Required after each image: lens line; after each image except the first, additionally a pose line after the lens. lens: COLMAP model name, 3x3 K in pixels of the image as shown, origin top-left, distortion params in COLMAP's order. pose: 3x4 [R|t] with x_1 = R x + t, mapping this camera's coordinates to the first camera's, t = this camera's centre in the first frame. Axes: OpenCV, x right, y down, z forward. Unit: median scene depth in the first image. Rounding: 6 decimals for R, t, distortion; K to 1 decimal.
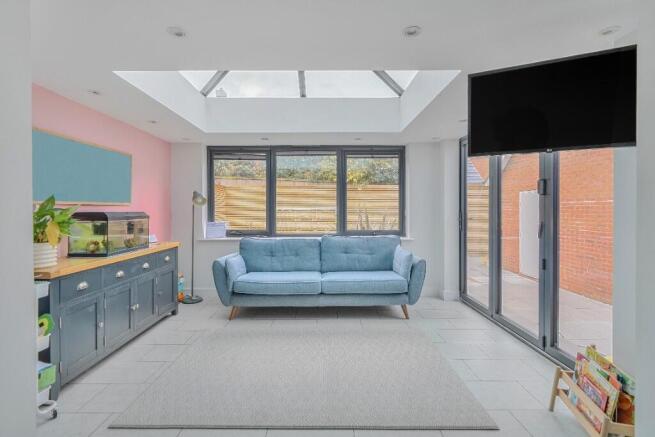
lens RADIAL K [[304.1, 0, 324.7], [0, 304.1, 211.2], [0, 0, 1]] dist [0.001562, 0.000102]
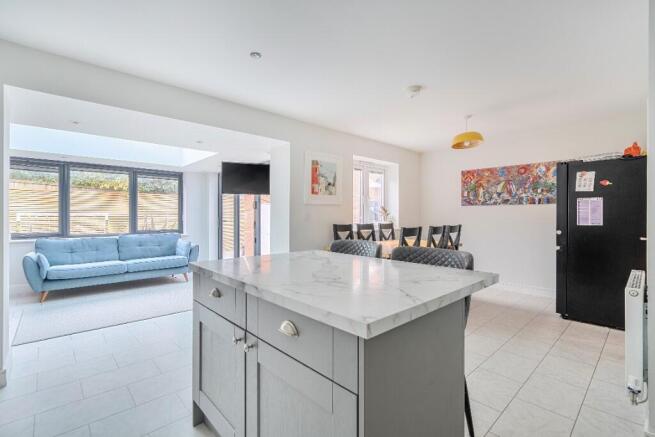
lens RADIAL K [[304.1, 0, 324.7], [0, 304.1, 211.2], [0, 0, 1]] dist [0.001562, 0.000102]
pose [[0.729664, 0.012830, 0.683685, -0.265551], [0.000168, 0.999821, -0.018942, 0.003116], [-0.683806, 0.013936, 0.729531, -0.601998]]
